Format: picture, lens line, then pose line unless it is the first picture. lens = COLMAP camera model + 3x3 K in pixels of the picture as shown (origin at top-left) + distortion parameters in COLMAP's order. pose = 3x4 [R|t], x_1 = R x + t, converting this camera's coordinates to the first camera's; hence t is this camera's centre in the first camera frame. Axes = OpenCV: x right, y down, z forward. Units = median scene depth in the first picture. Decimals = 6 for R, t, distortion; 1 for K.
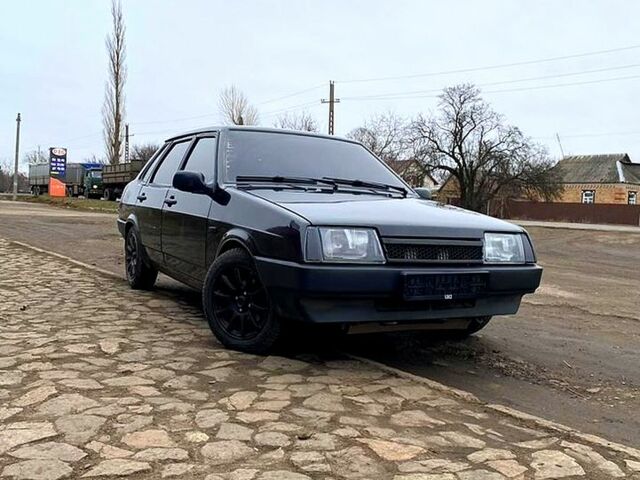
lens RADIAL K [[625.4, 0, 320.0], [0, 625.4, 240.0], [0, 0, 1]] dist [0.006486, -0.001337]
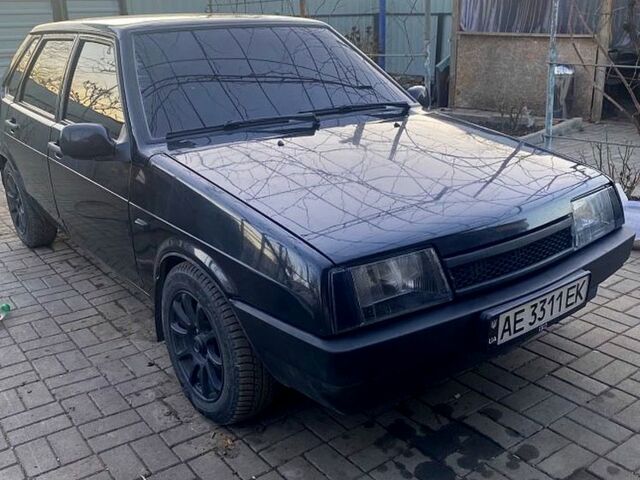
lens RADIAL K [[625.4, 0, 320.0], [0, 625.4, 240.0], [0, 0, 1]] dist [0.006486, -0.001337]
pose [[0.983855, -0.125982, 0.127112, -0.094927], [0.085734, 0.955233, 0.283159, -0.203749], [-0.157095, -0.267690, 0.950612, 0.447148]]
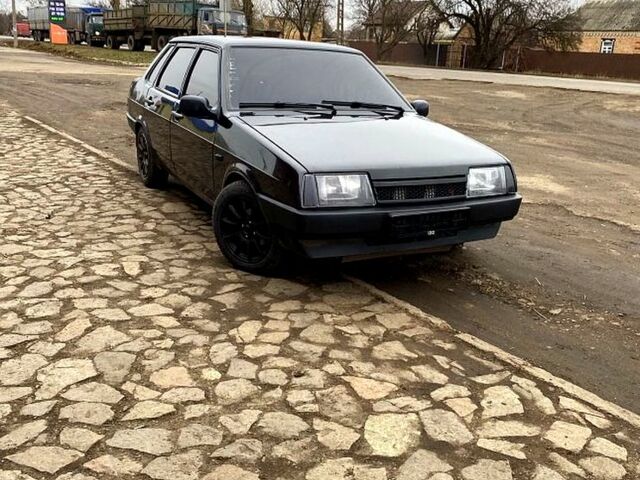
lens RADIAL K [[613.7, 0, 322.4], [0, 613.7, 240.1], [0, 0, 1]] dist [0.075391, -0.162529]
pose [[0.999931, 0.005368, -0.010408, 0.022269], [-0.002737, 0.971265, 0.237984, -0.160378], [0.011386, -0.237940, 0.971213, -0.075364]]
